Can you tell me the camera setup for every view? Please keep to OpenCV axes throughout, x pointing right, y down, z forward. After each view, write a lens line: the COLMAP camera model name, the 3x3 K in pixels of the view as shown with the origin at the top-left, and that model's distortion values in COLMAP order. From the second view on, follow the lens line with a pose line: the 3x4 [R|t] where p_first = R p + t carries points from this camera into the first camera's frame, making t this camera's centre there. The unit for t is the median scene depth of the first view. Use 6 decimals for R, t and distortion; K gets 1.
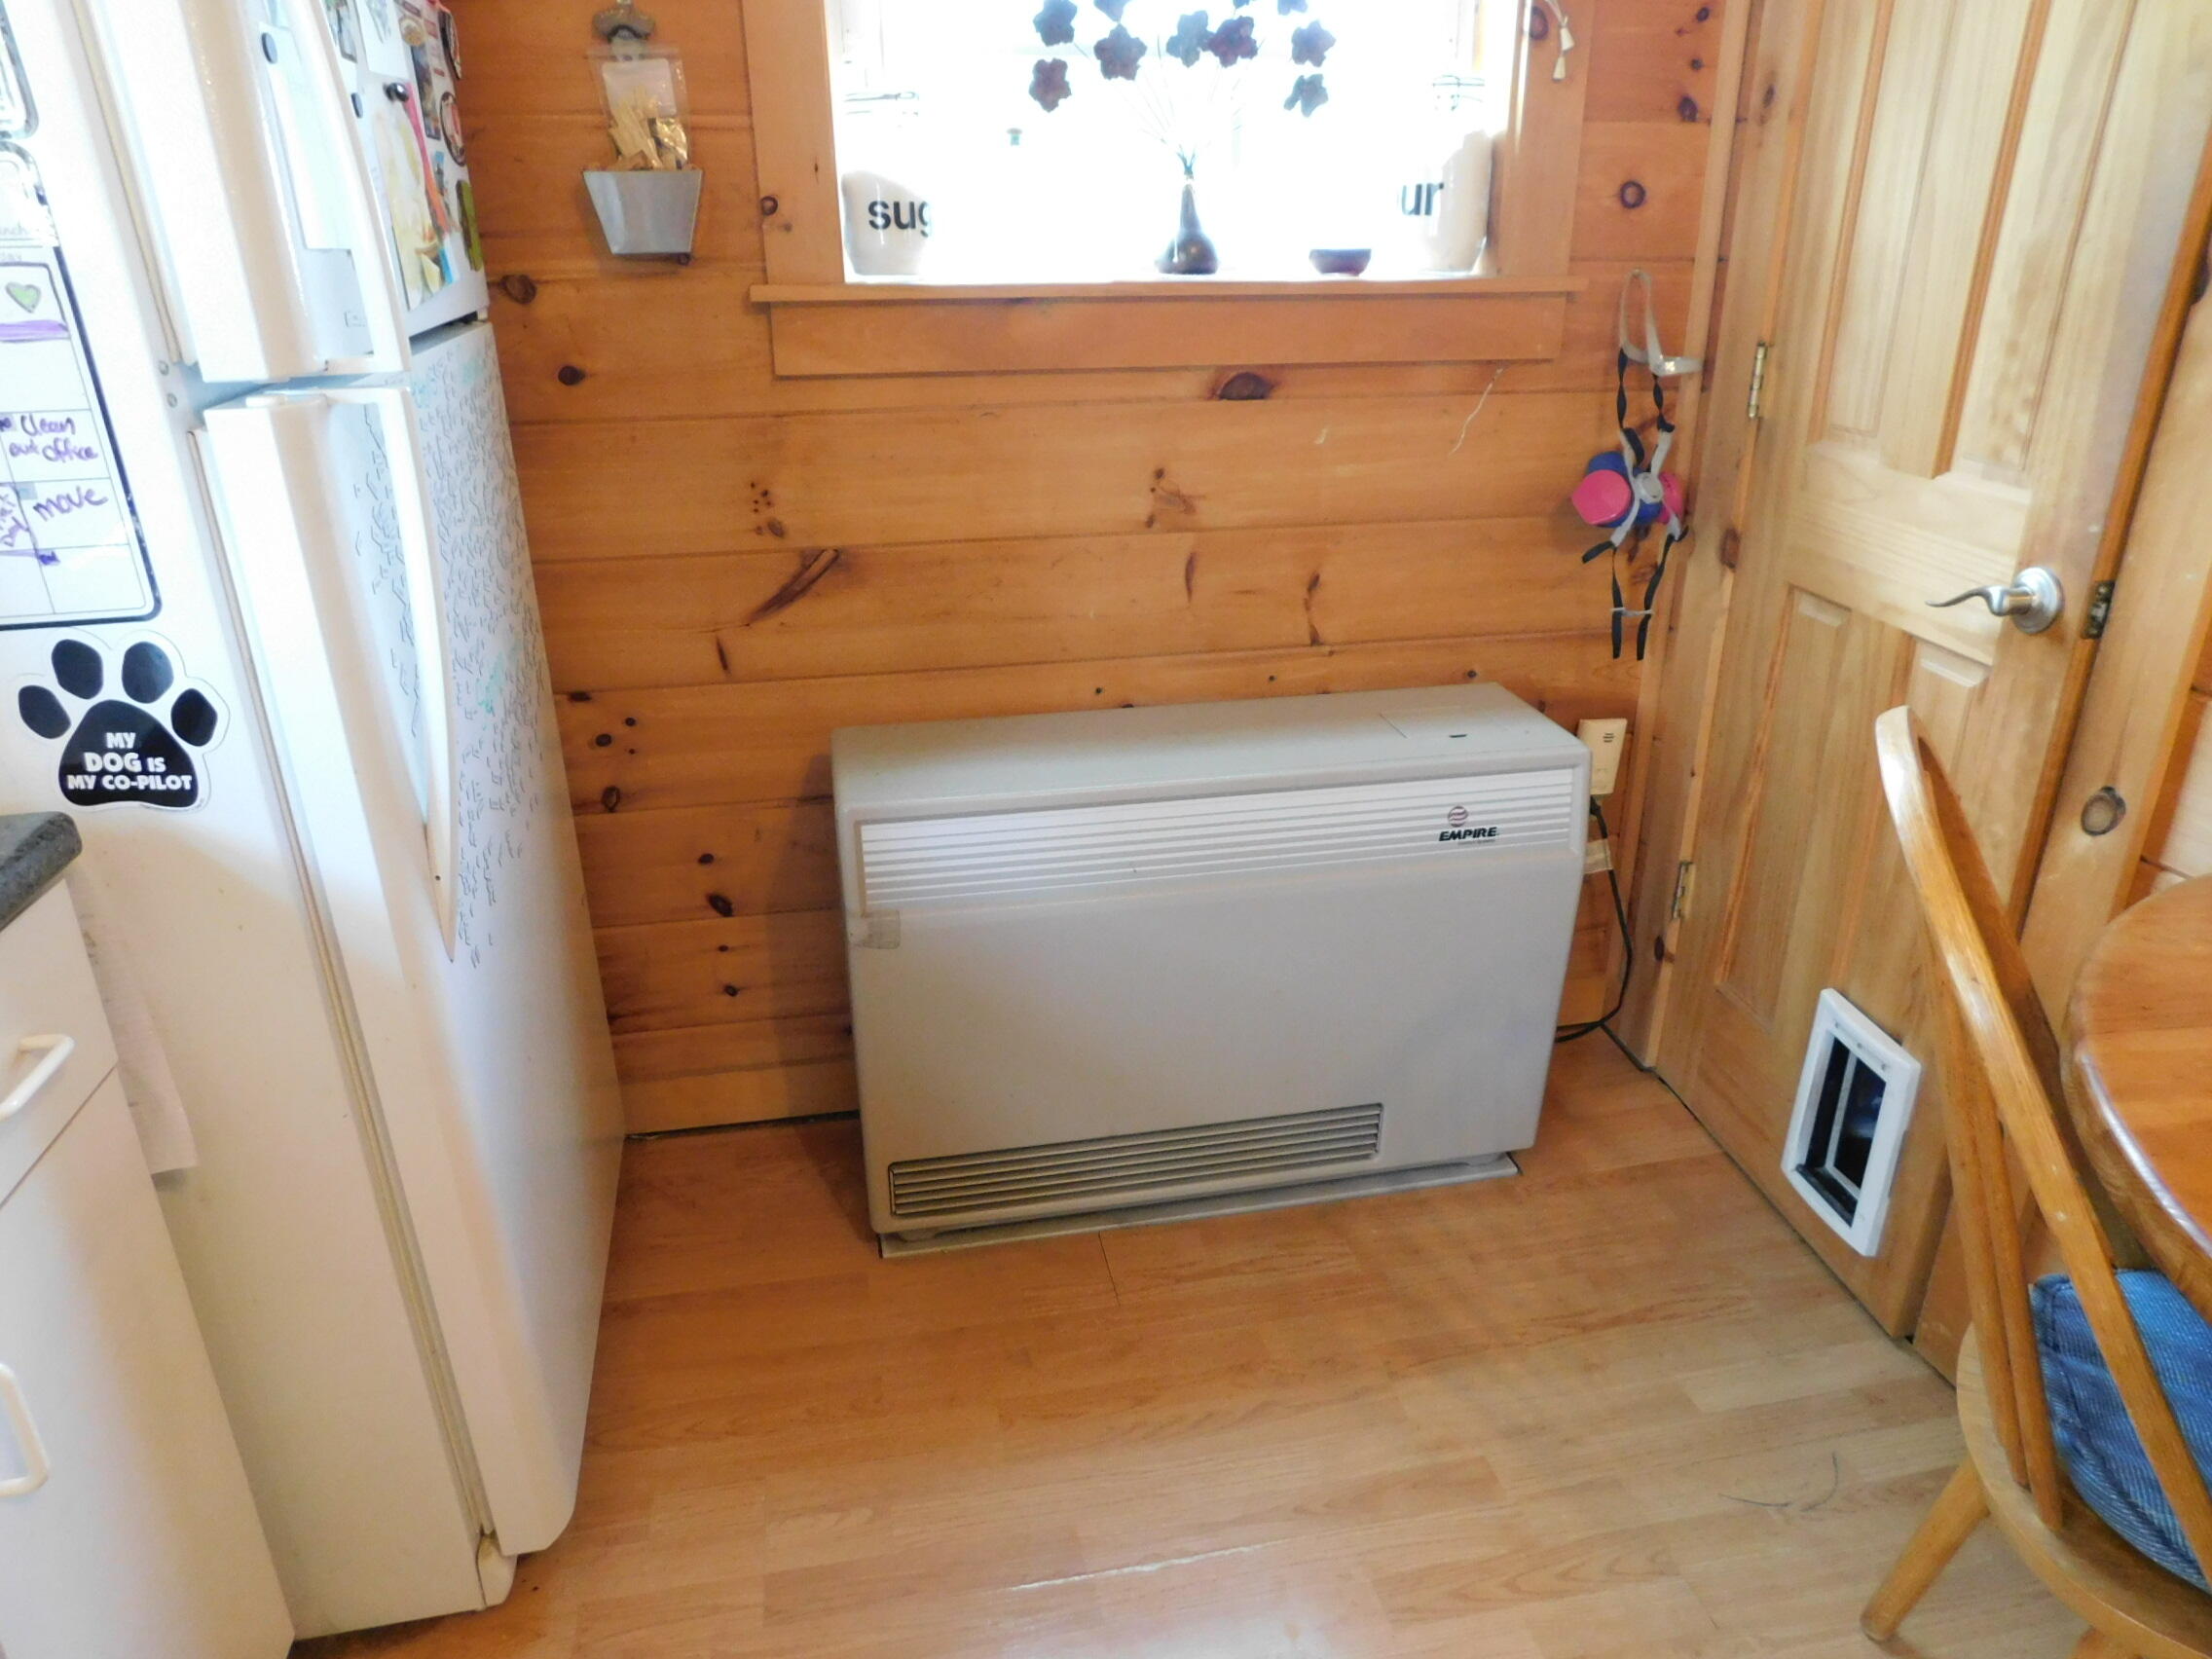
lens RADIAL K [[1443.5, 0, 1106.0], [0, 1443.5, 829.5], [0, 0, 1]] dist [-0.052842, 0.000386]
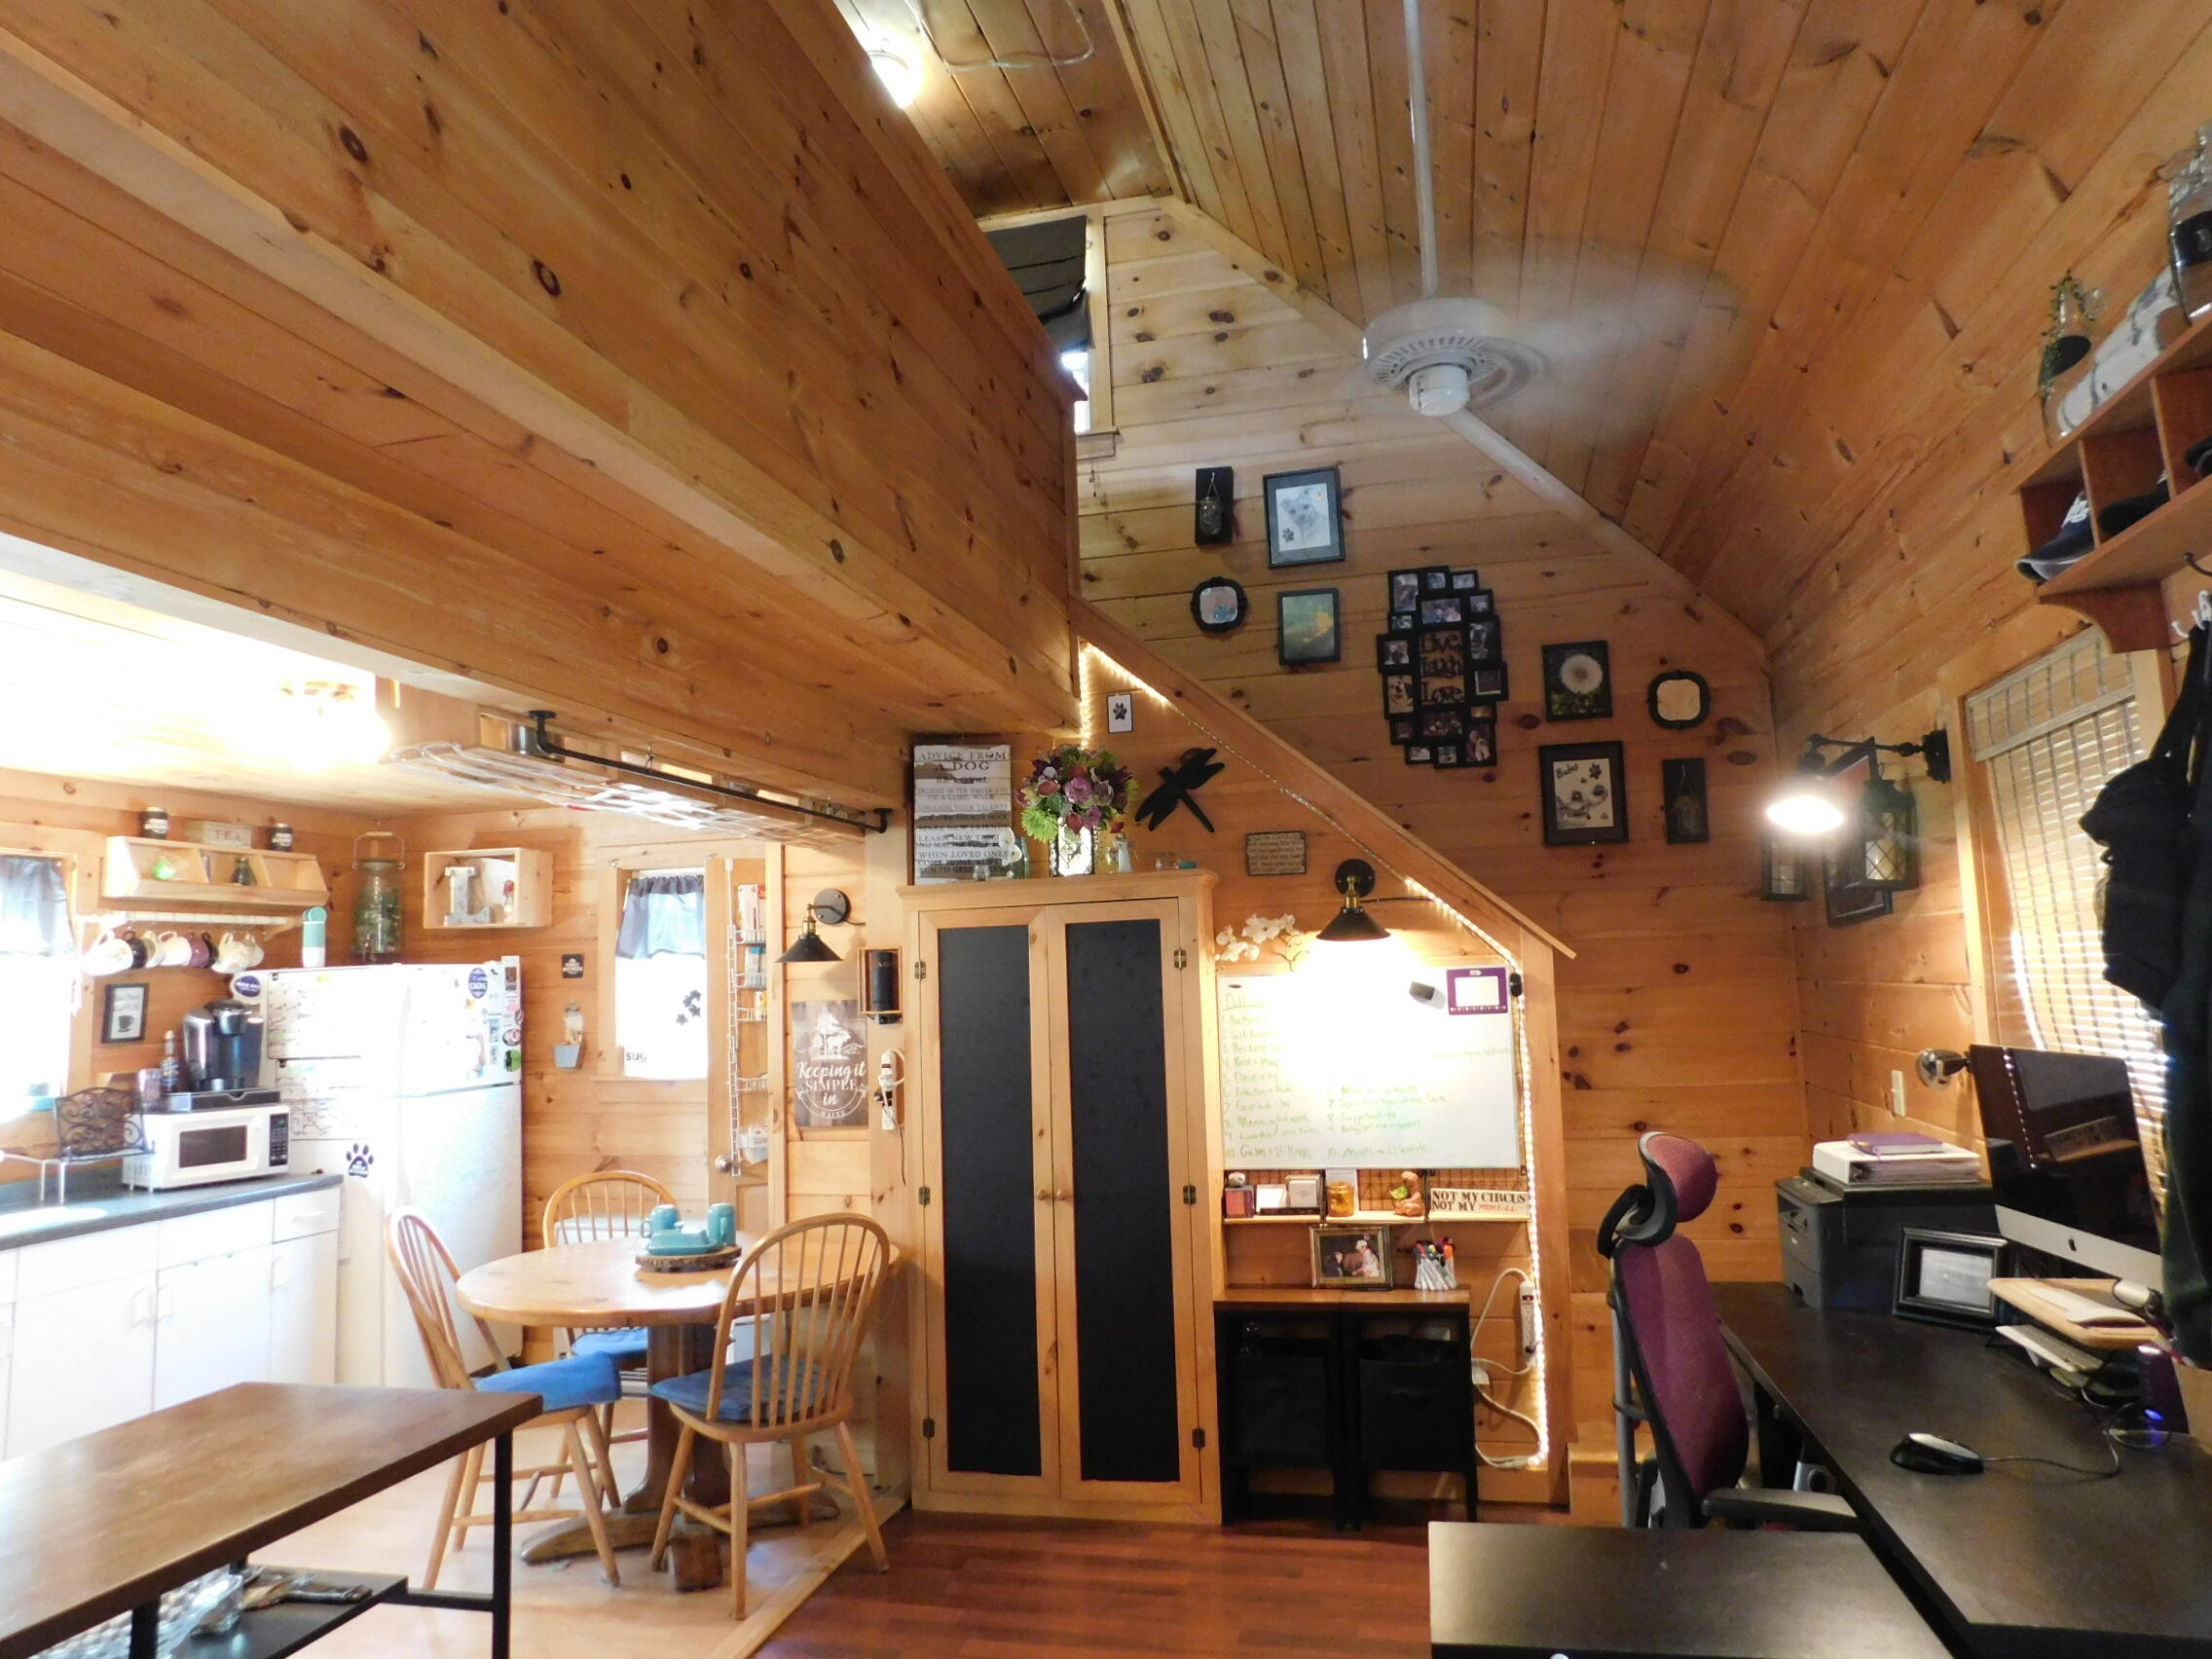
lens RADIAL K [[1443.5, 0, 1106.0], [0, 1443.5, 829.5], [0, 0, 1]] dist [-0.052842, 0.000386]
pose [[0.905005, -0.066454, -0.420179, 2.405559], [-0.143798, 0.881793, -0.449180, 0.475358], [0.400361, 0.466931, 0.788471, -1.531603]]
